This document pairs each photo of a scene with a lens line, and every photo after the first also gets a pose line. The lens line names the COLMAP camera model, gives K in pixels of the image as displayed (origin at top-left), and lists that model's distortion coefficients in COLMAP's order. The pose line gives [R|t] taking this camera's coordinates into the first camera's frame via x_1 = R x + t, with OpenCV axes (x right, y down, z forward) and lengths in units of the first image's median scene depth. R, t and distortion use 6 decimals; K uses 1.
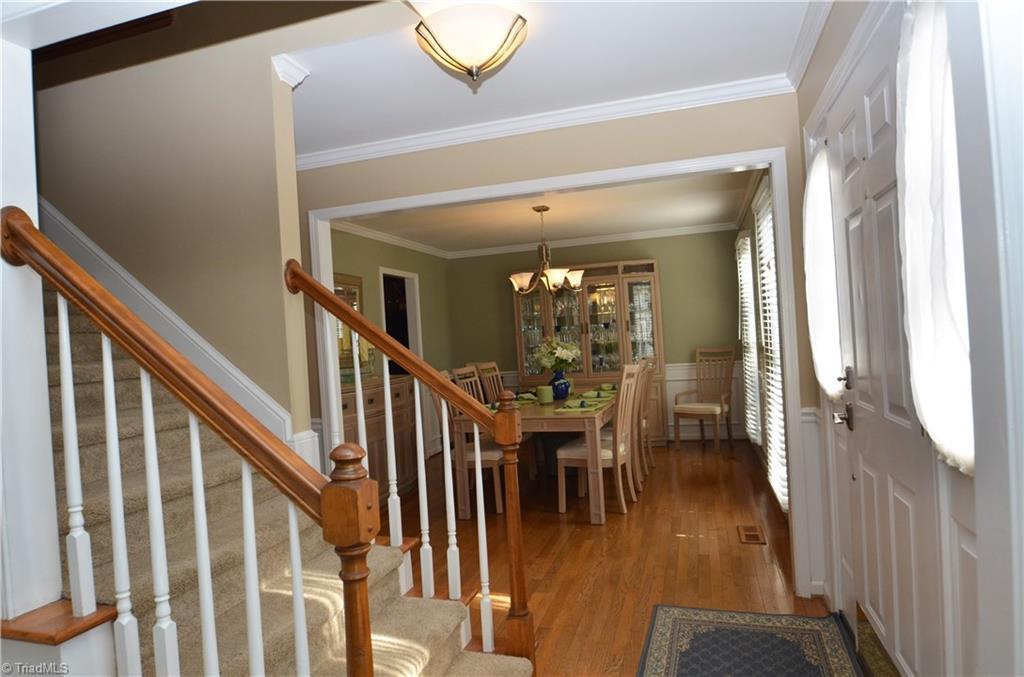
lens RADIAL K [[608.0, 0, 512.0], [0, 608.0, 338.5], [0, 0, 1]] dist [-0.002467, -0.000105]
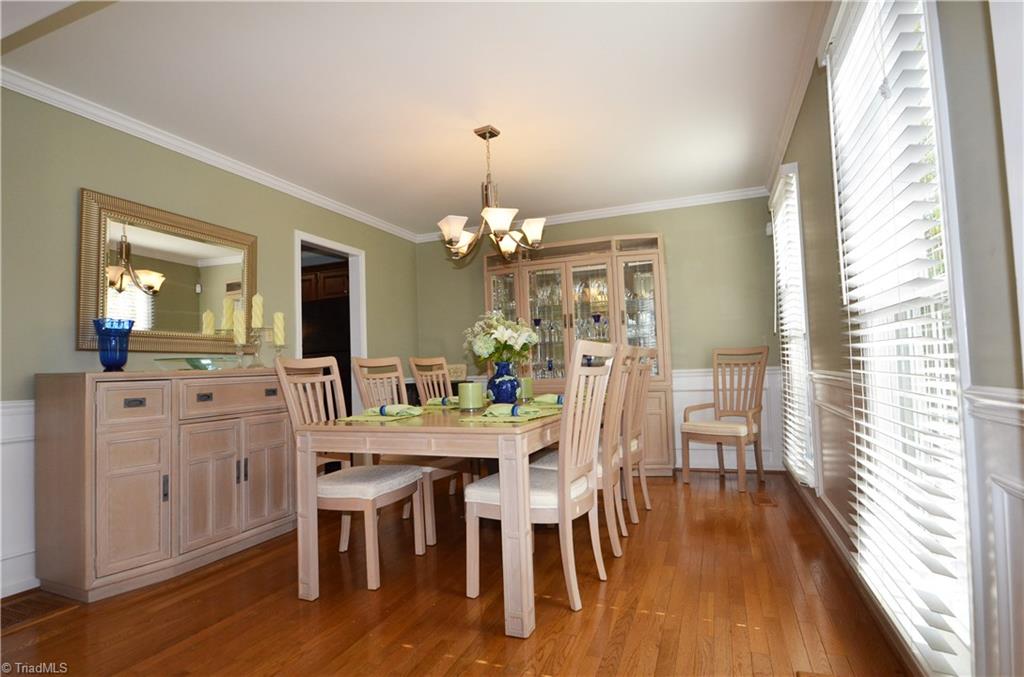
lens RADIAL K [[520.9, 0, 512.0], [0, 520.9, 338.5], [0, 0, 1]] dist [0.002306, 0.000071]
pose [[0.996723, 0.019620, -0.078480, 0.112917], [-0.023628, 0.998446, -0.050475, 0.047175], [0.077367, 0.052164, 0.995637, 0.362638]]
